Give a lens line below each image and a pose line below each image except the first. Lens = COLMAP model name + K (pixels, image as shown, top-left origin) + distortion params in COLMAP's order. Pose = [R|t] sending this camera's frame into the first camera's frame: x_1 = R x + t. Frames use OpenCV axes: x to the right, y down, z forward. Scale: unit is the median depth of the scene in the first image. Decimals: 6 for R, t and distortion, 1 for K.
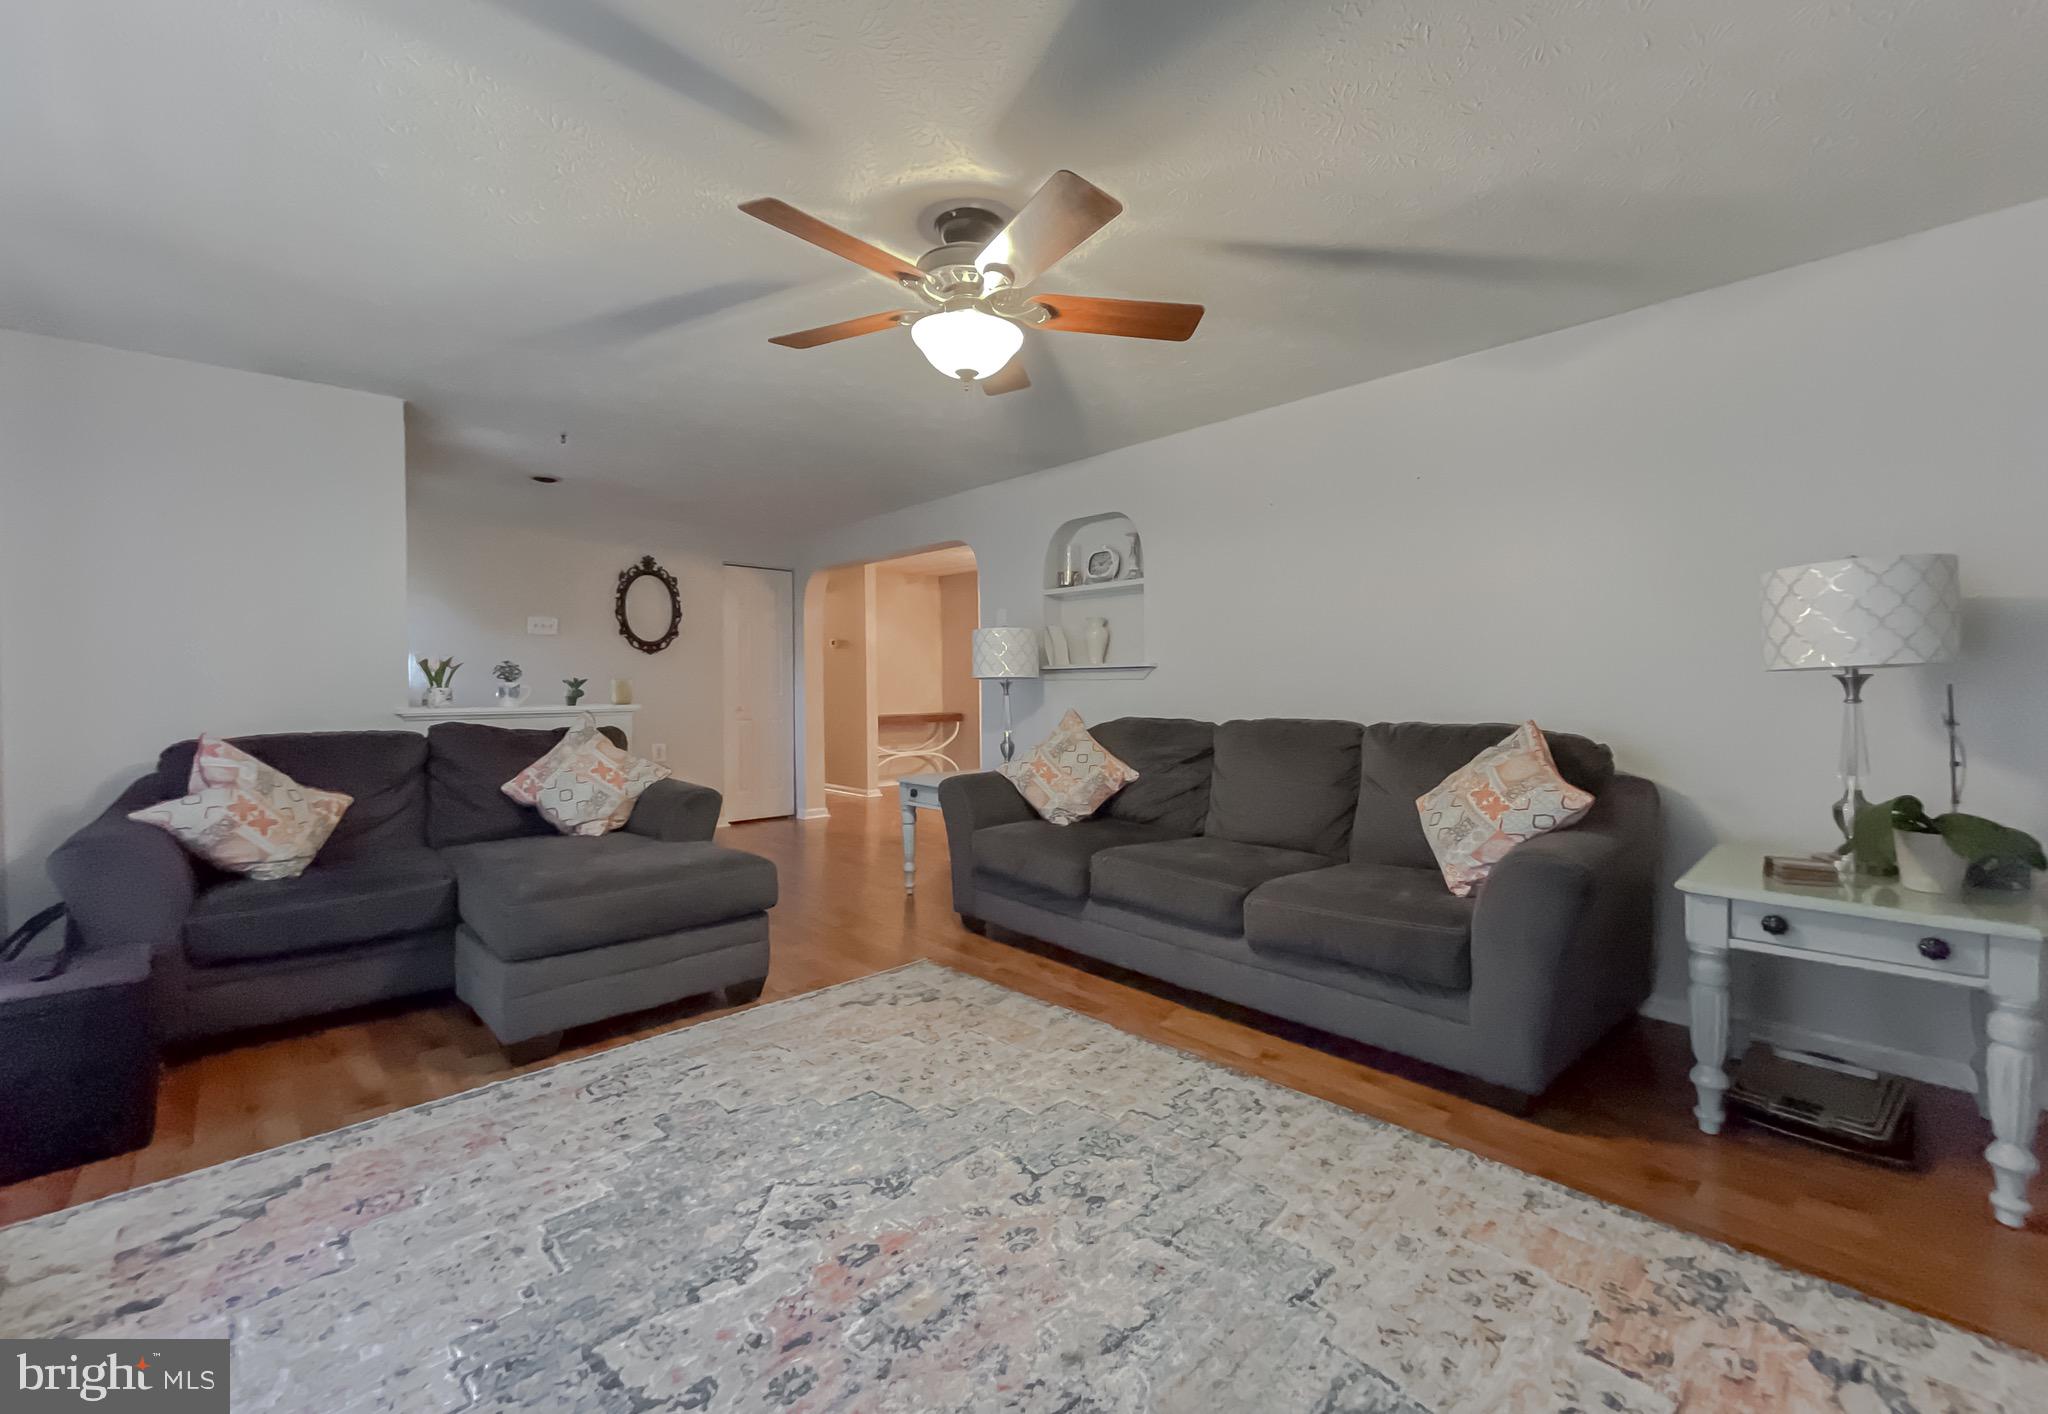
lens RADIAL K [[858.5, 0, 1004.9], [0, 858.5, 697.5], [0, 0, 1]] dist [-0.000105, 0.001130]
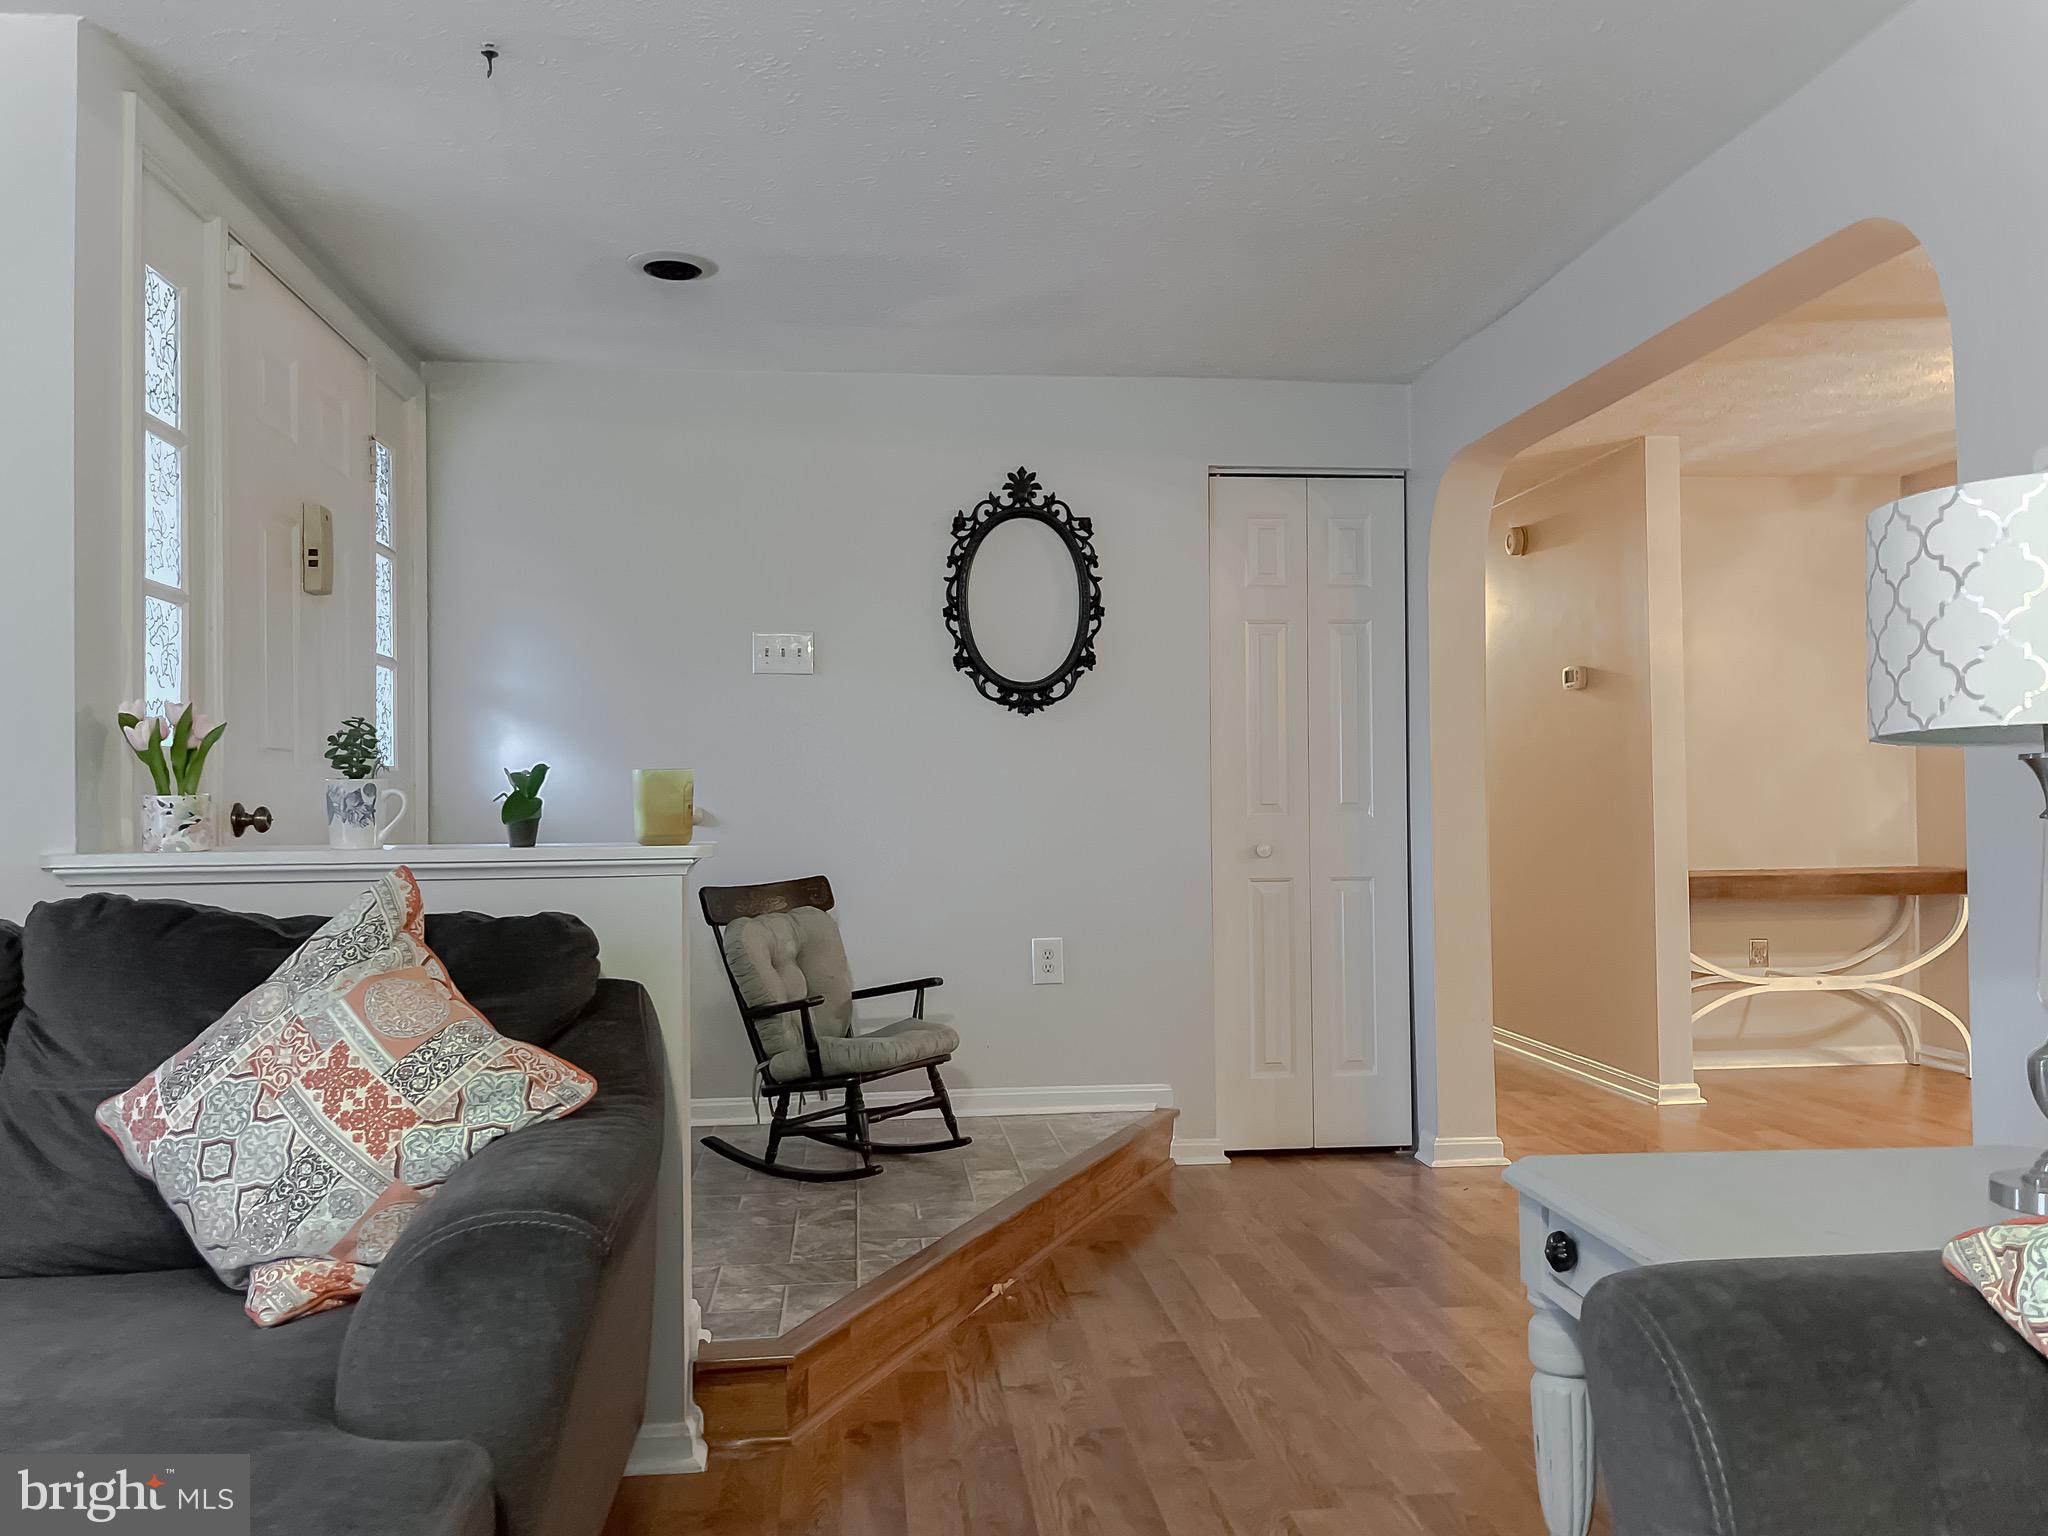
lens RADIAL K [[1574.8, 0, 1013.9], [0, 1574.8, 777.3], [0, 0, 1]] dist [0.033263, -0.008396]
pose [[0.809612, -0.013283, -0.586815, 0.031828], [-0.002665, 0.999650, -0.026305, -0.002934], [0.586959, 0.022860, 0.809294, 0.926478]]
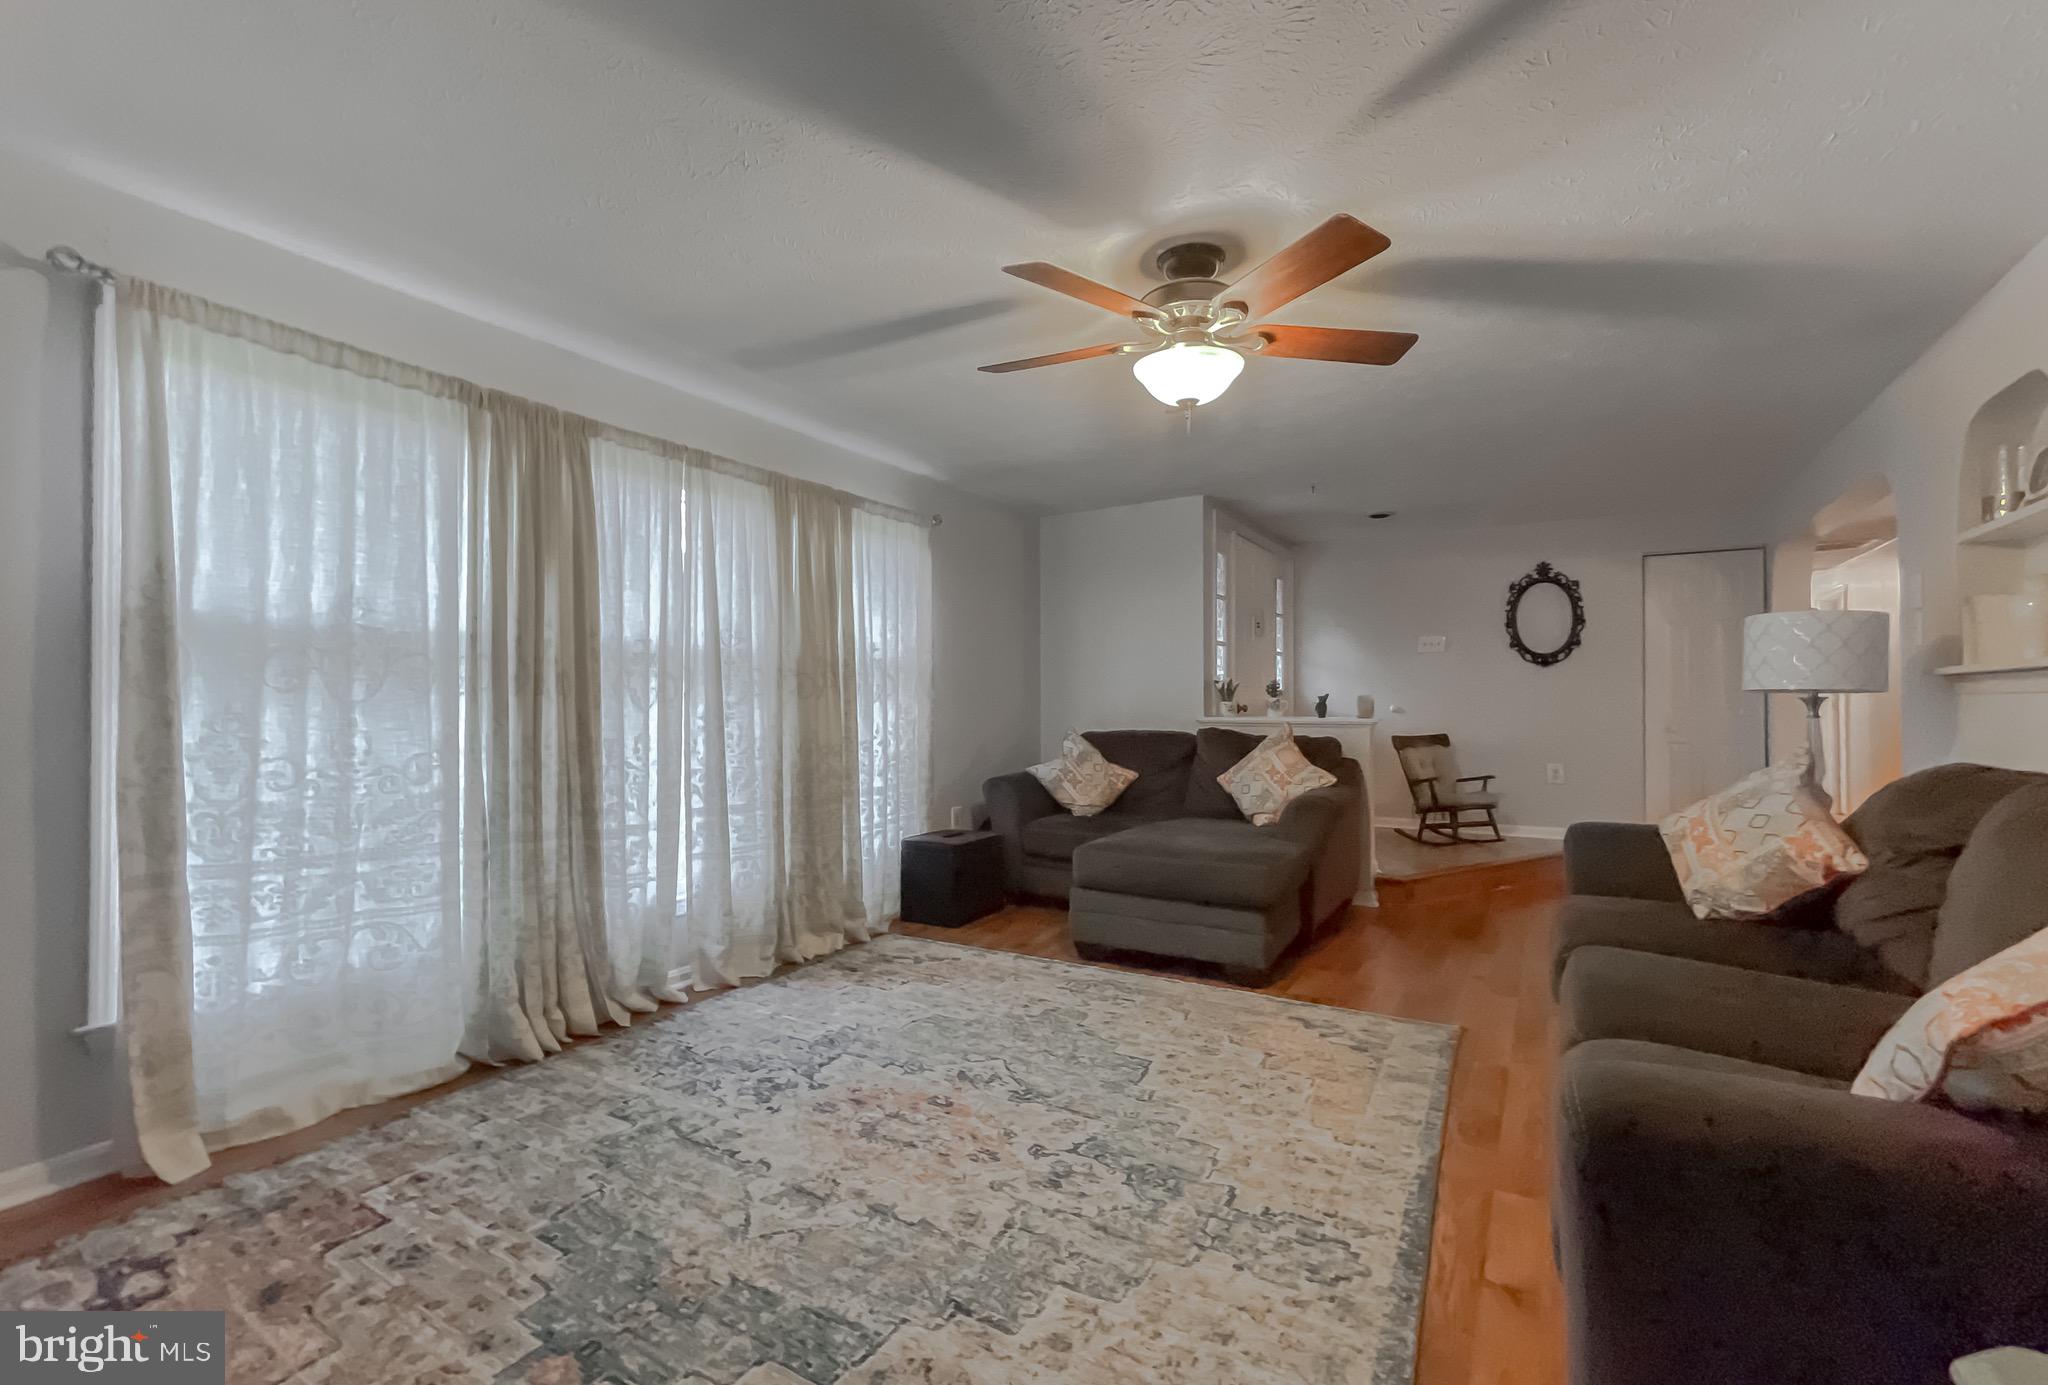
lens RADIAL K [[865.3, 0, 1018.1], [0, 865.3, 690.8], [0, 0, 1]] dist [-0.002747, 0.001084]
pose [[0.278704, -0.006328, -0.960356, 0.761485], [-0.015894, 0.999811, -0.011200, -0.011113], [0.960246, 0.018385, 0.278551, 0.433649]]
